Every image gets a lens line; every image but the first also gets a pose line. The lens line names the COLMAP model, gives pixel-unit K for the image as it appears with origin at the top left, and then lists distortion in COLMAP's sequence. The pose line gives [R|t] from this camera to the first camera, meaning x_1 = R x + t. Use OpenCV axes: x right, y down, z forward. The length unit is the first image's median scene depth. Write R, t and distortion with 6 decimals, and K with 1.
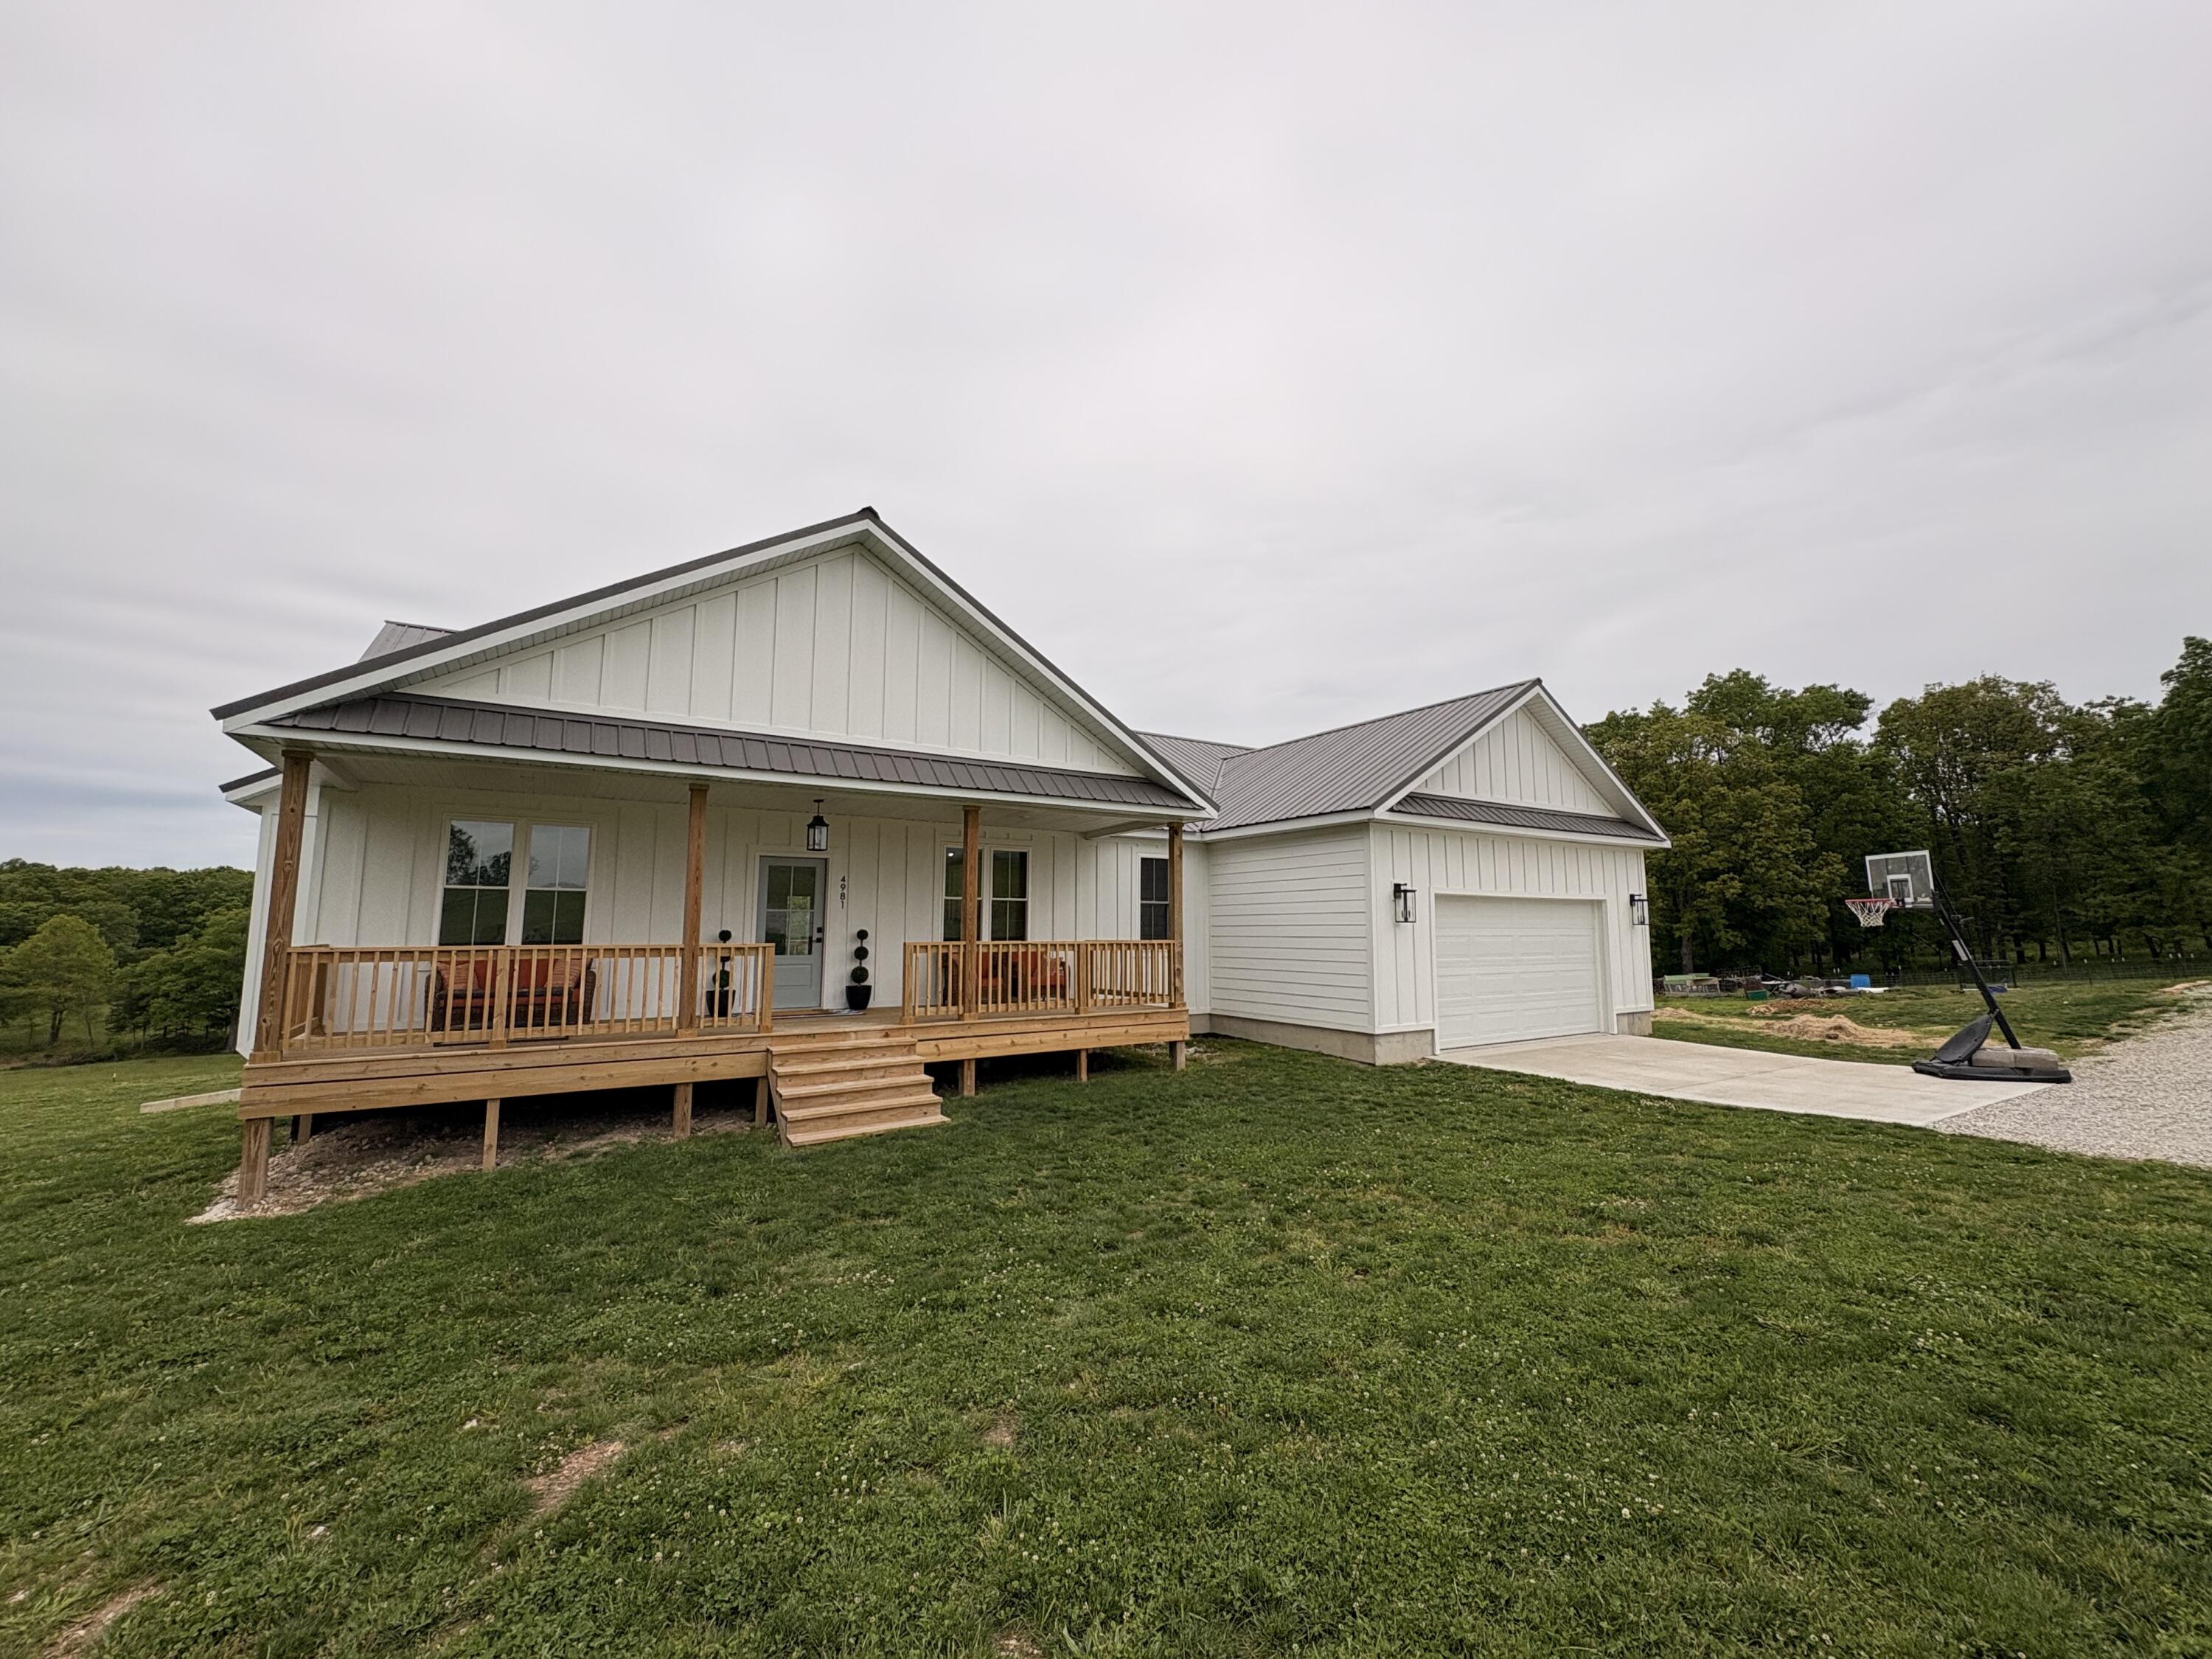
lens RADIAL K [[878.4, 0, 1106.0], [0, 878.4, 829.5], [0, 0, 1]] dist [-0.000333, -0.000220]
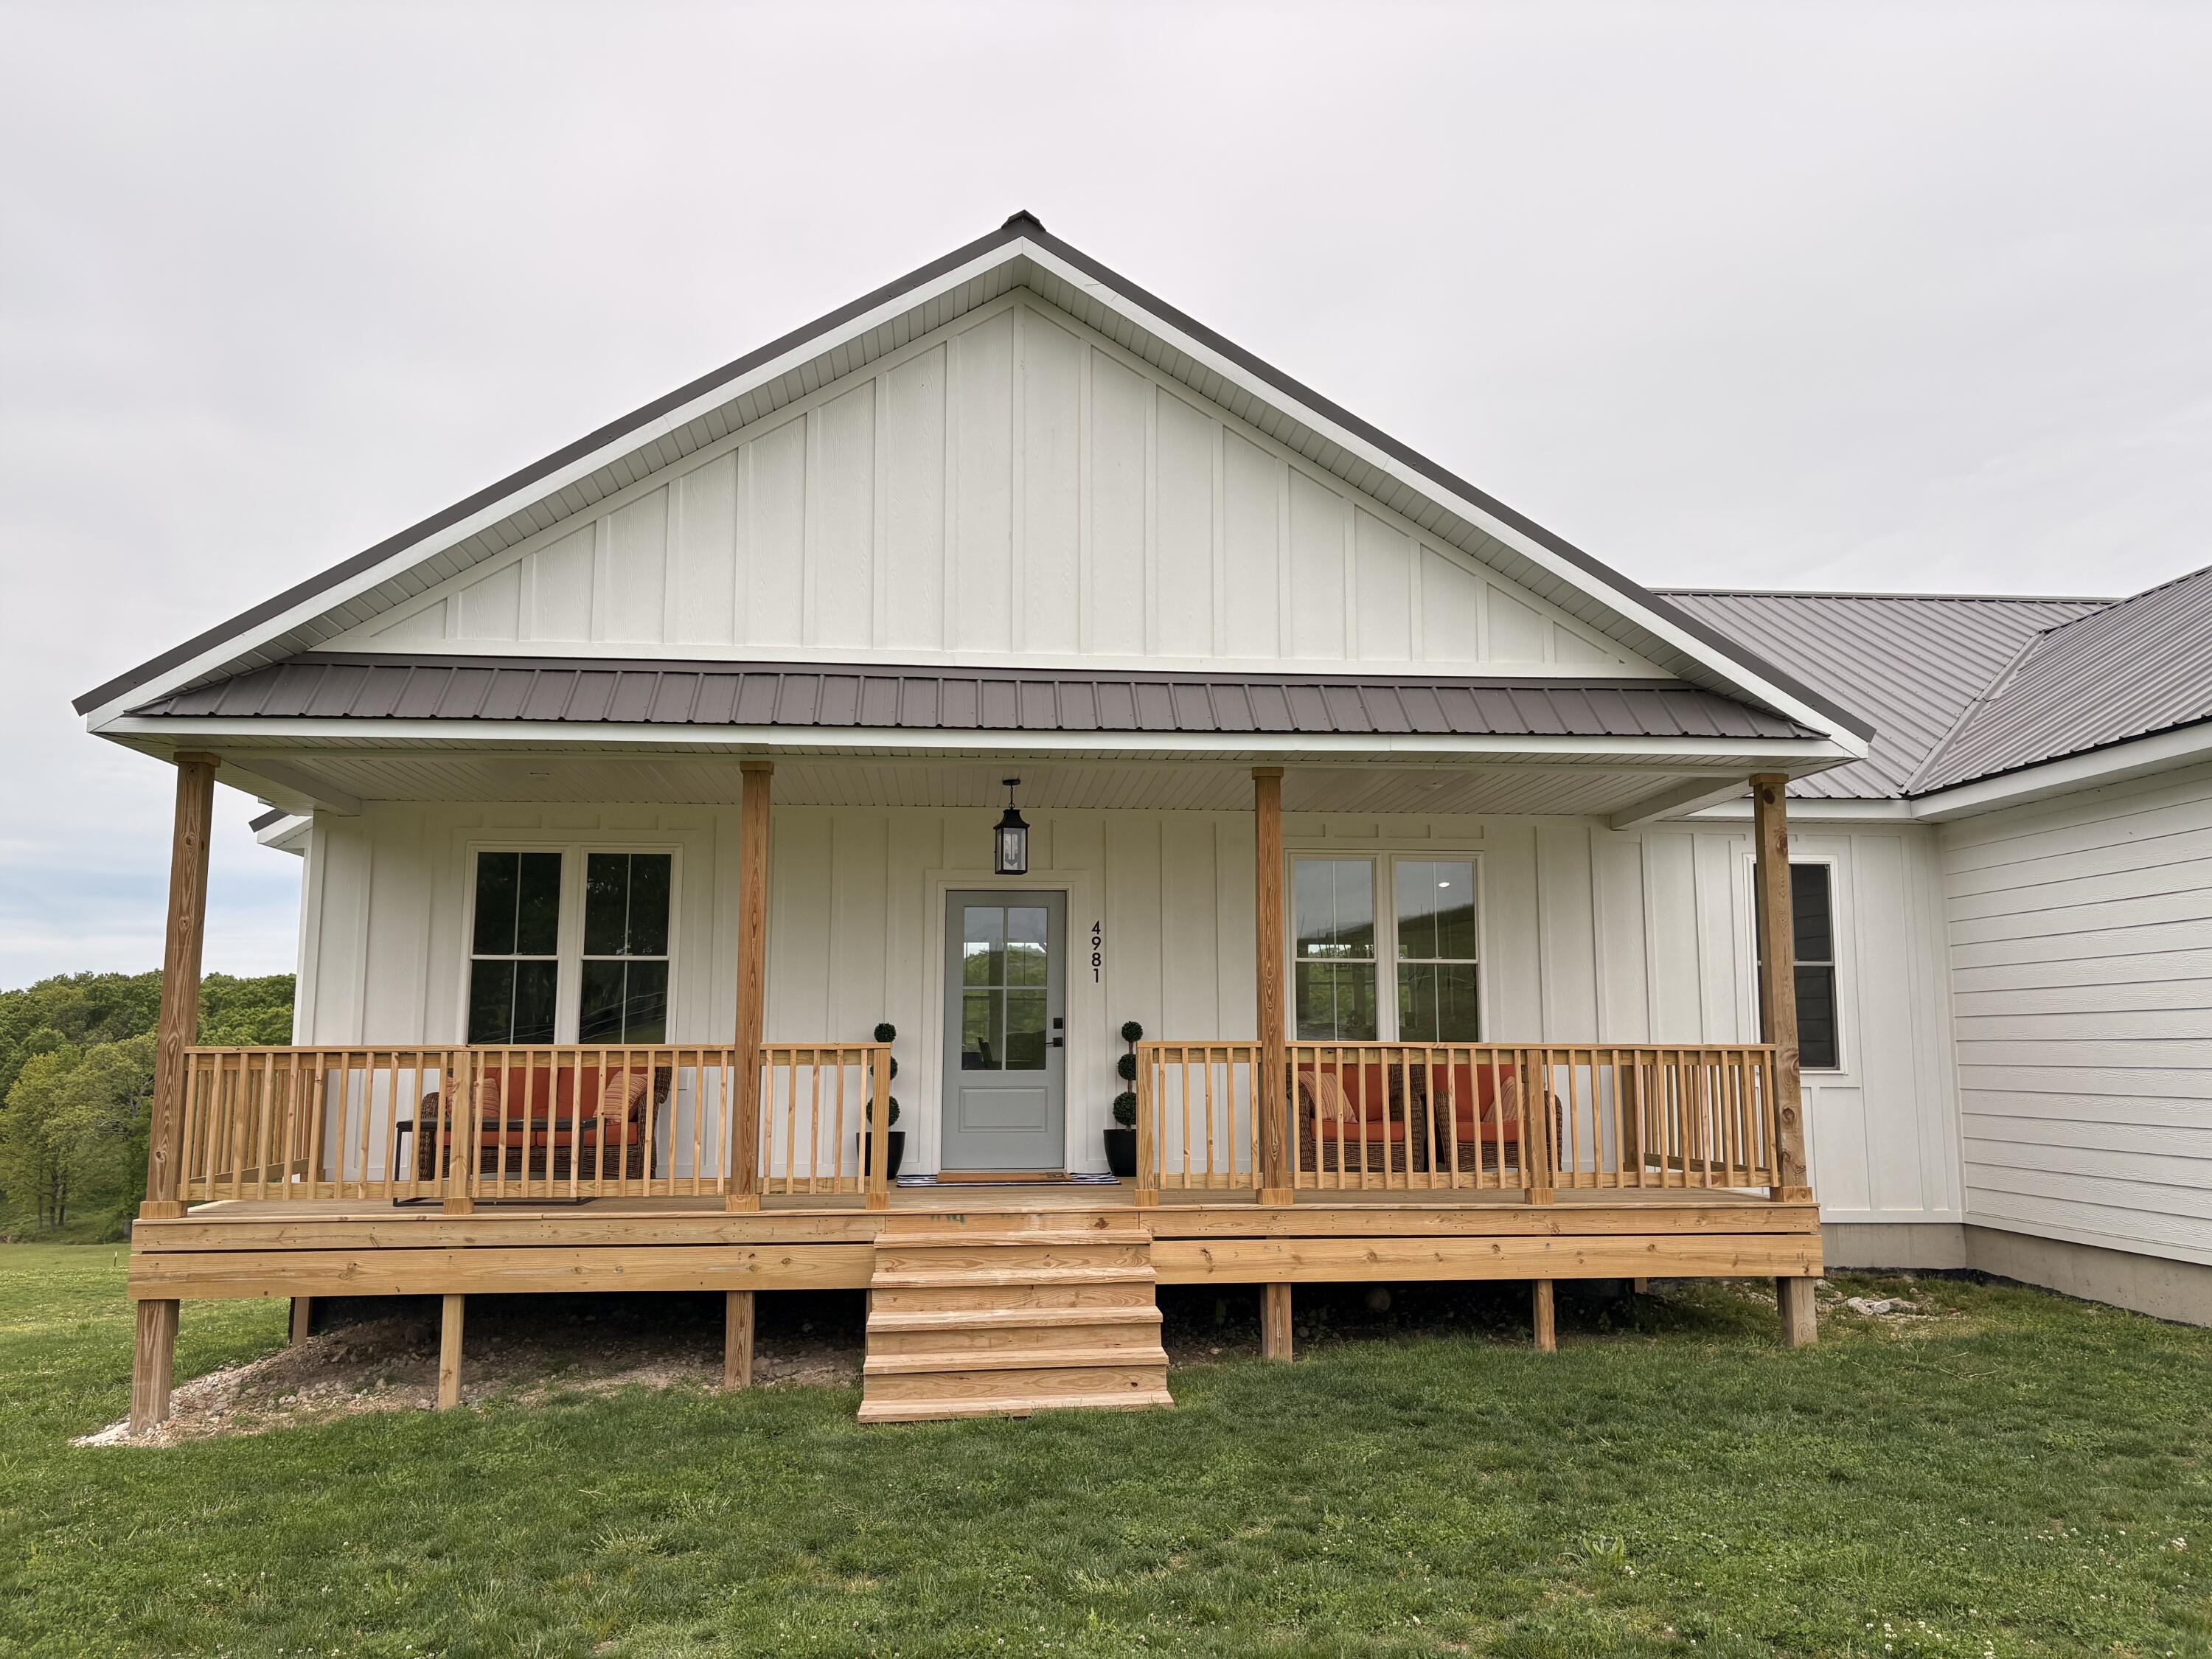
lens RADIAL K [[1653.6, 0, 1106.0], [0, 1653.6, 829.5], [0, 0, 1]] dist [0.063798, -0.071710]
pose [[0.886479, -0.059244, -0.458960, 0.203977], [0.052881, 0.998243, -0.026717, 0.029315], [0.459737, -0.000586, 0.888055, 0.135403]]
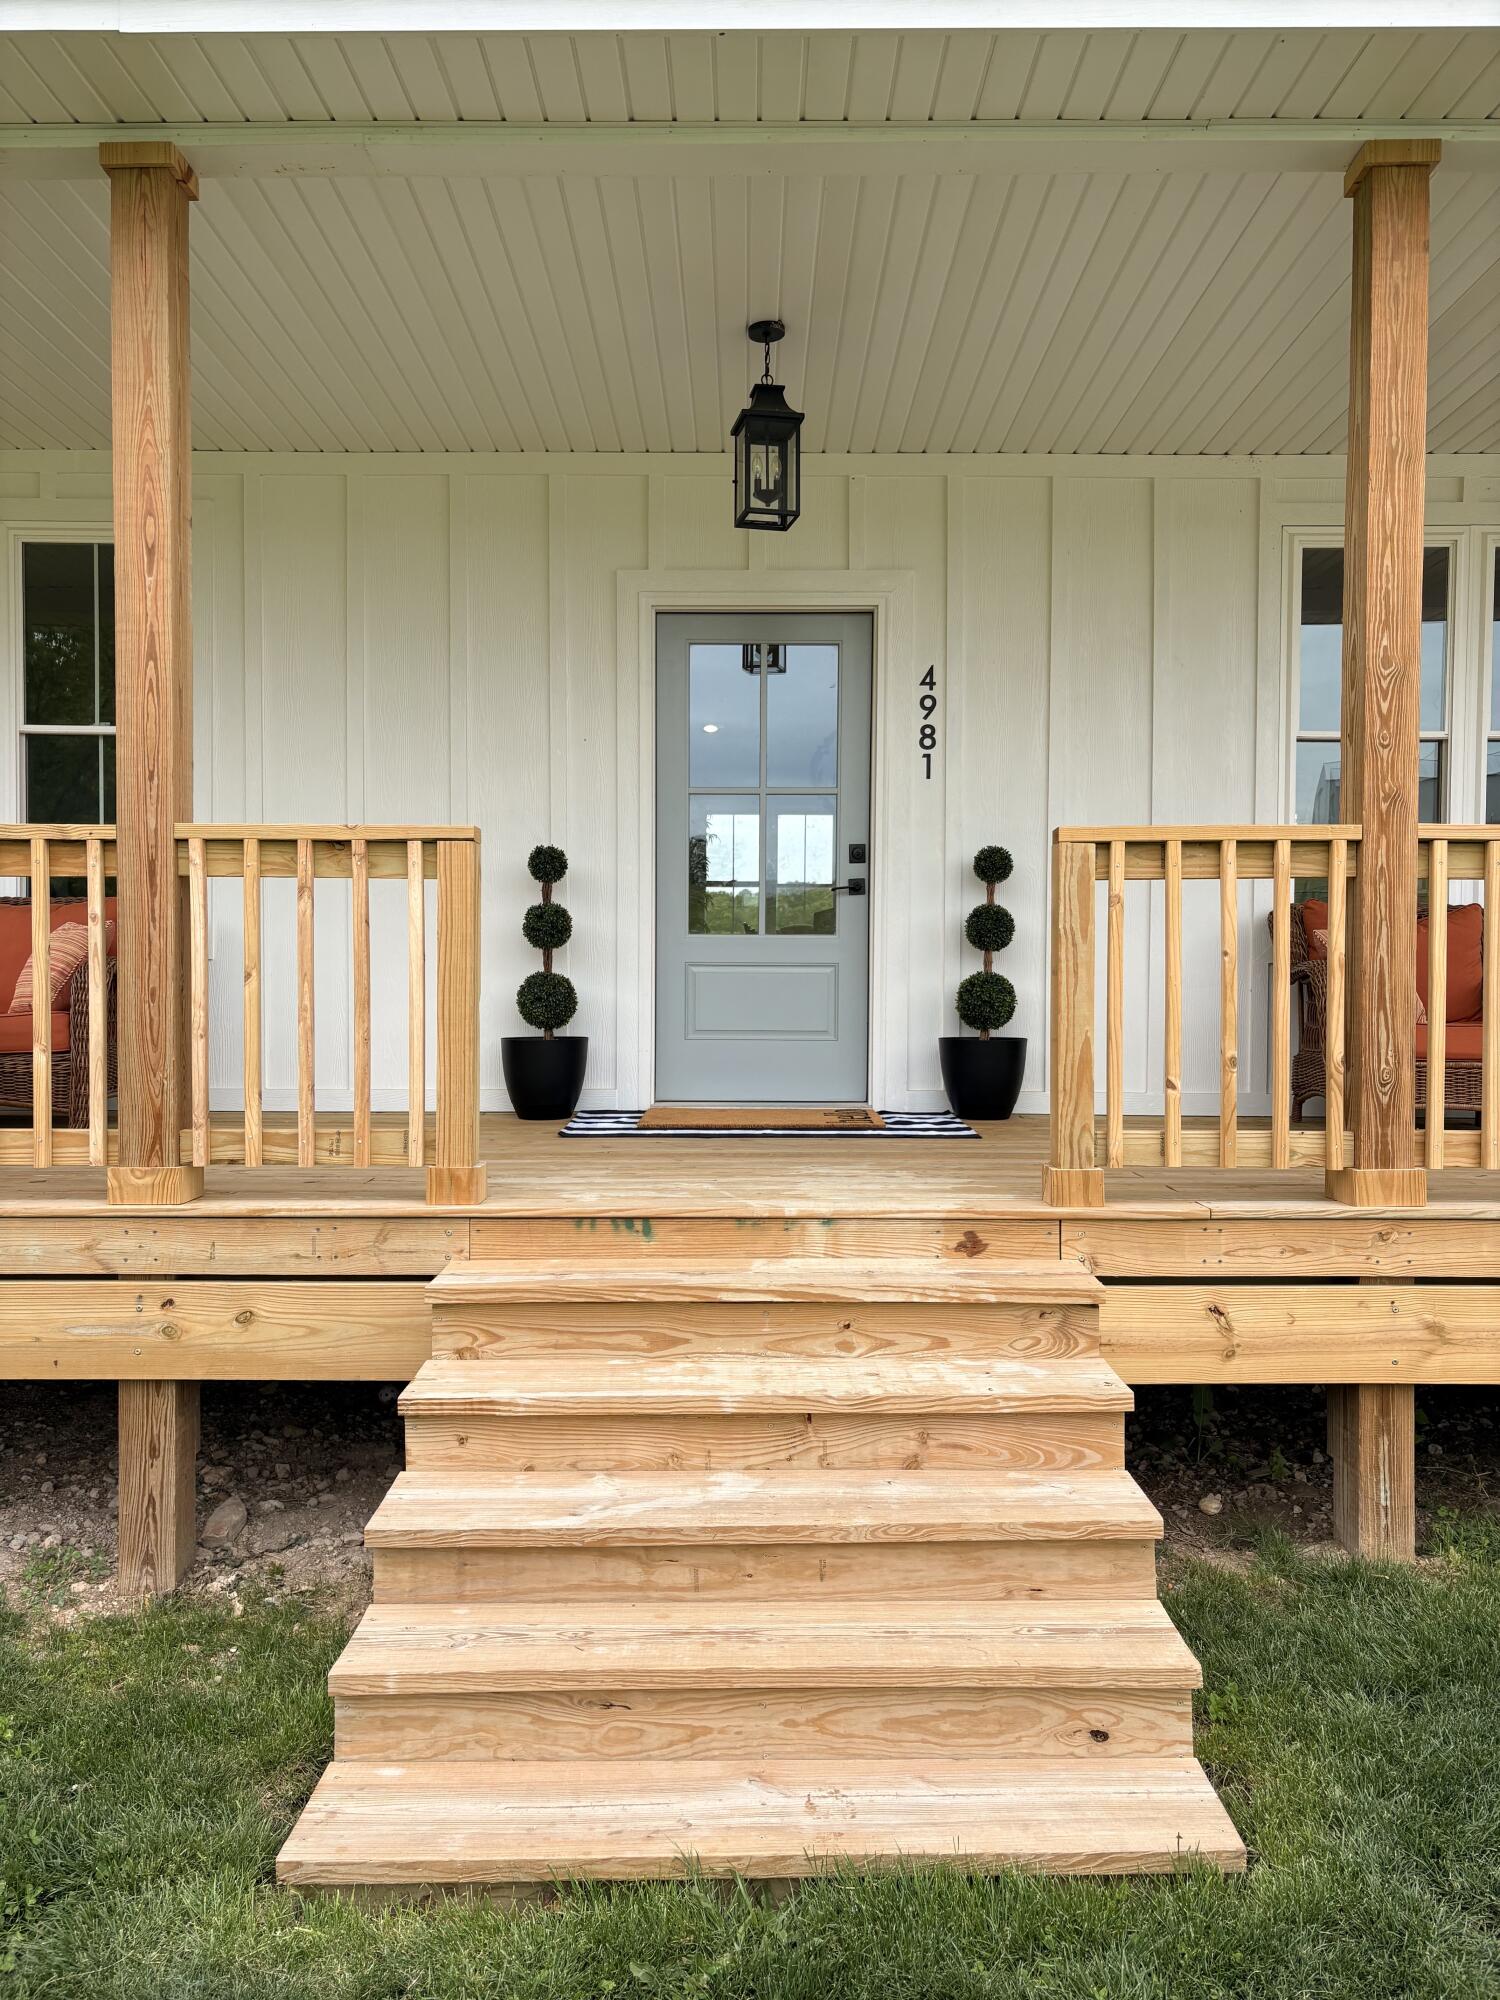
lens RADIAL K [[1495.1, 0, 750.0], [0, 1495.1, 1000.0], [0, 0, 1]] dist [0.063798, -0.071710]
pose [[0.841742, 0.012456, -0.539736, -0.091767], [0.057911, 0.991882, 0.113205, 0.123676], [0.536764, -0.126547, 0.834188, 0.642959]]
